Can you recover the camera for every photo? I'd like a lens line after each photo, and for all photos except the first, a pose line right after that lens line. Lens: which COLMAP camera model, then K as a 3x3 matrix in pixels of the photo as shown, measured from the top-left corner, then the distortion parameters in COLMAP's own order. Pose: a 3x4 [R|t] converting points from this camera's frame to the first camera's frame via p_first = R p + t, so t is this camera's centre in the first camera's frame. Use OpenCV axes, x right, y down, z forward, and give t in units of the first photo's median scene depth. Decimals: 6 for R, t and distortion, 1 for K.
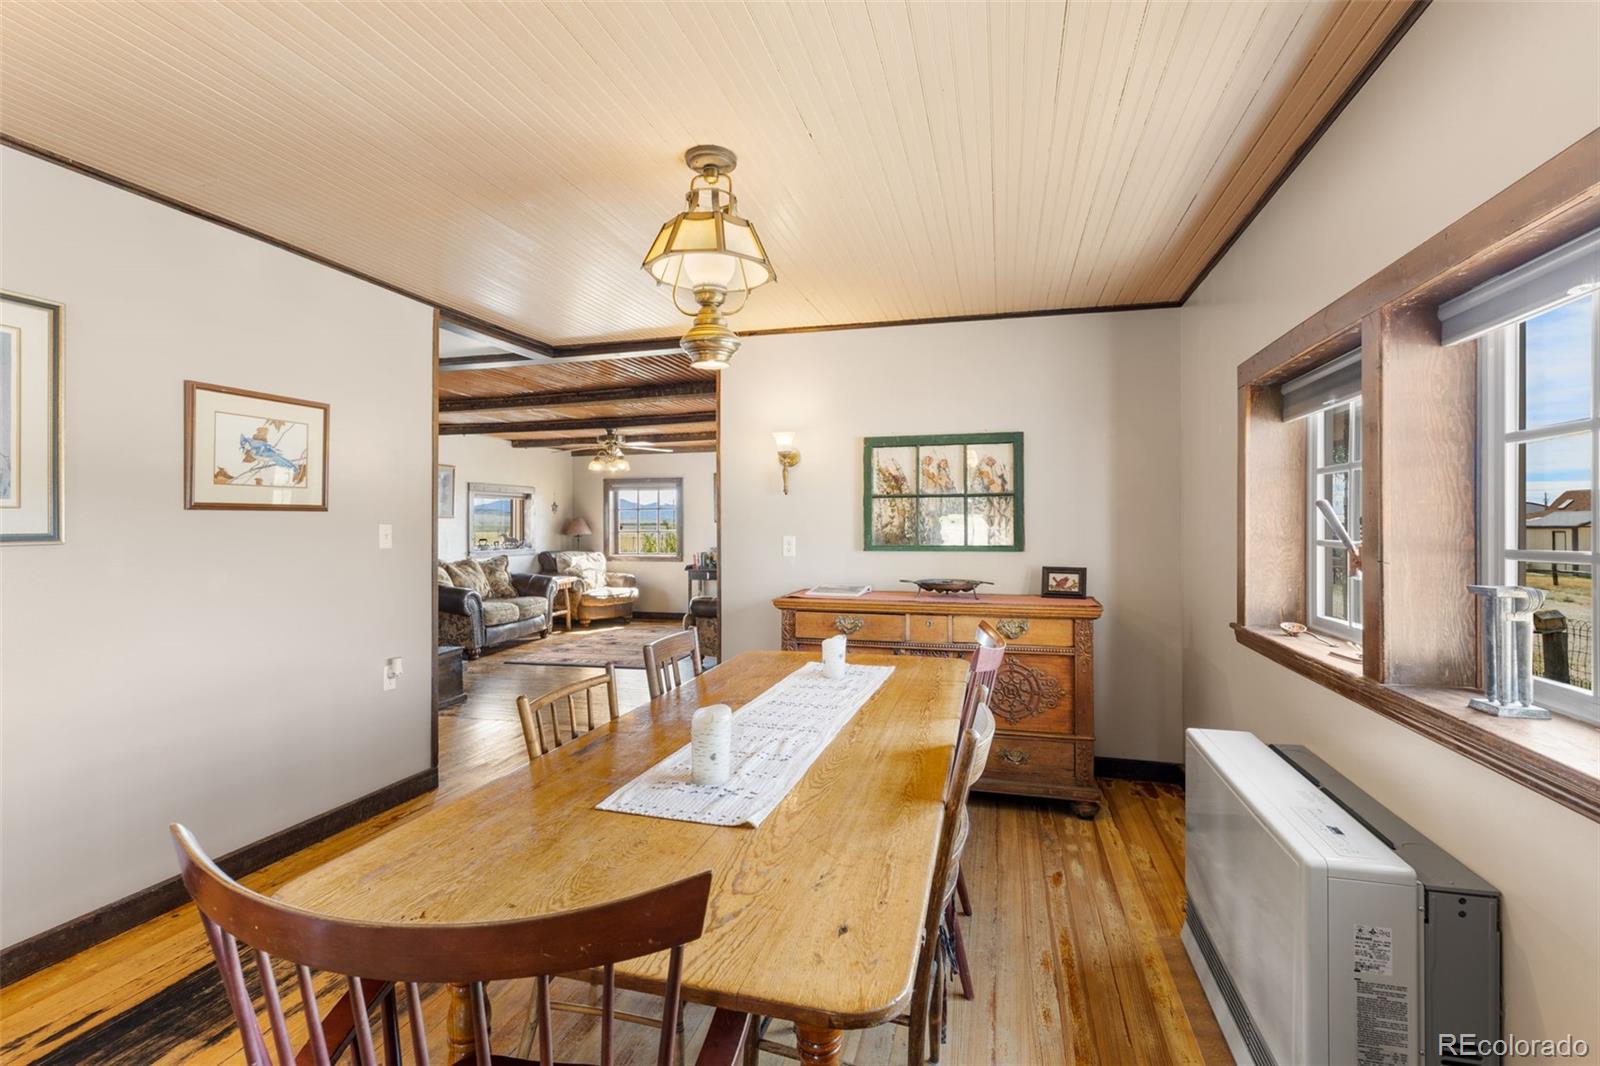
lens RADIAL K [[733.4, 0, 811.5], [0, 733.4, 540.0], [0, 0, 1]] dist [0.003784, 0.000661]
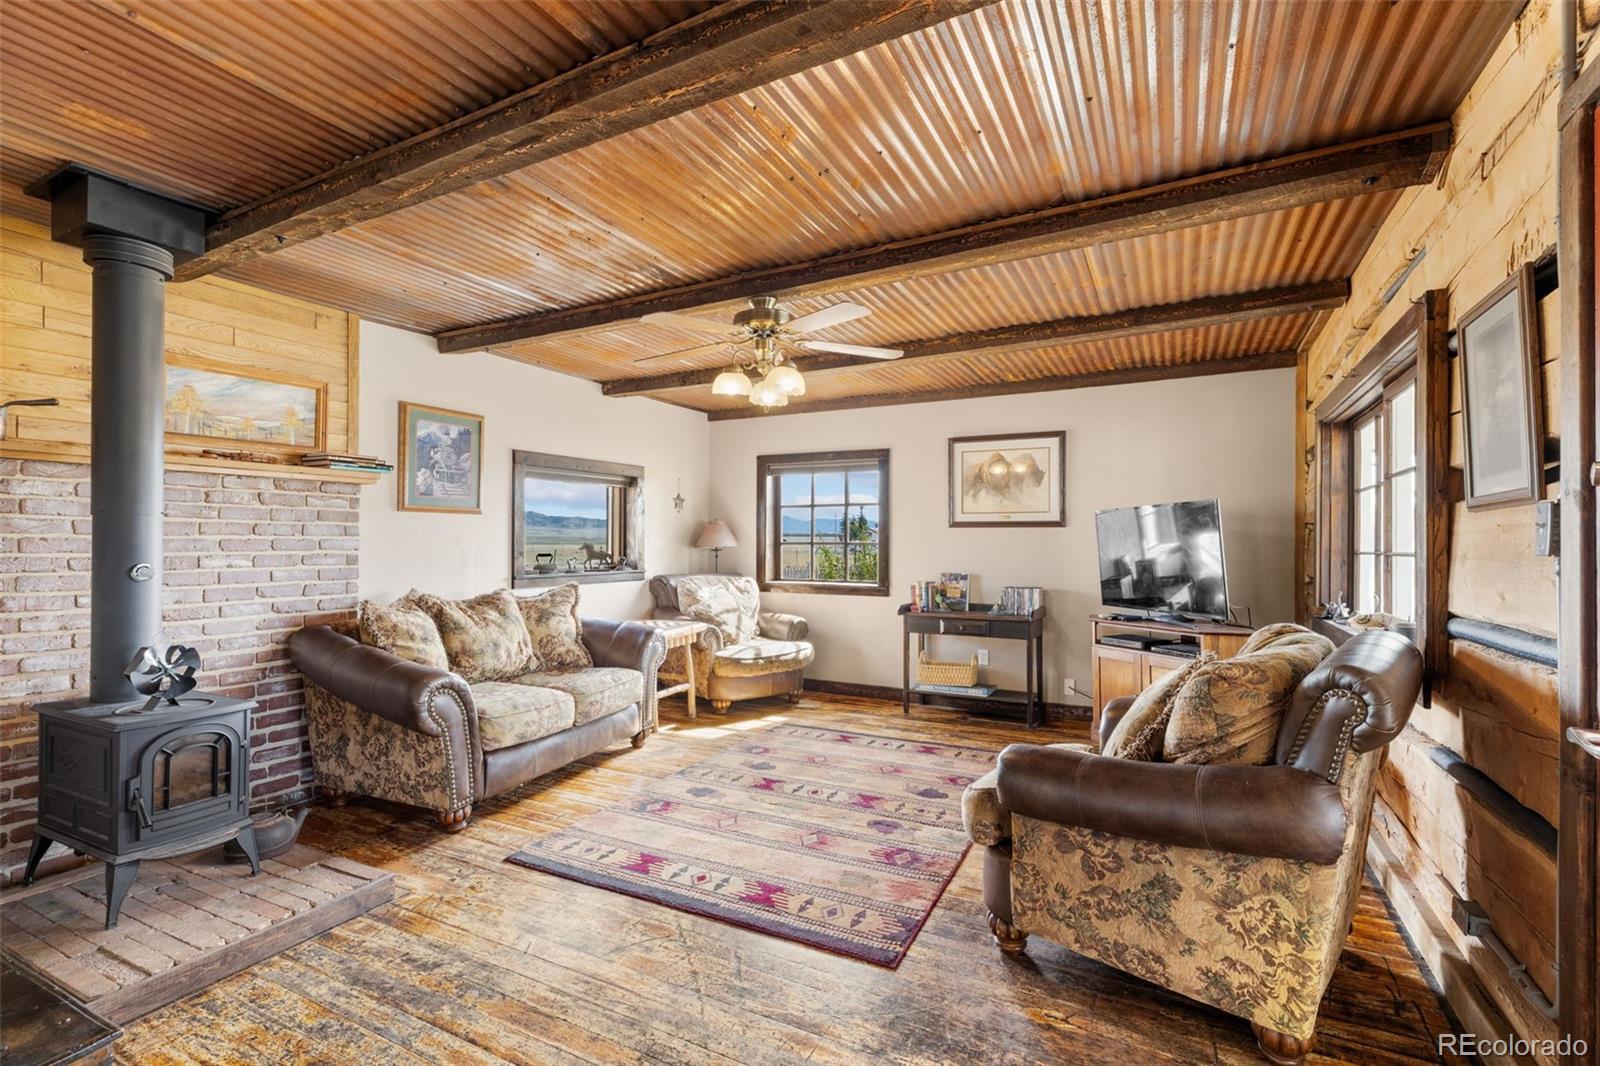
lens RADIAL K [[733.4, 0, 802.8], [0, 733.4, 537.5], [0, 0, 1]] dist [0.003784, 0.000661]
pose [[0.973718, 0.005319, -0.227693, -0.122039], [-0.010744, 0.999687, -0.022591, -0.002961], [0.227501, 0.024443, 0.973471, 0.472095]]
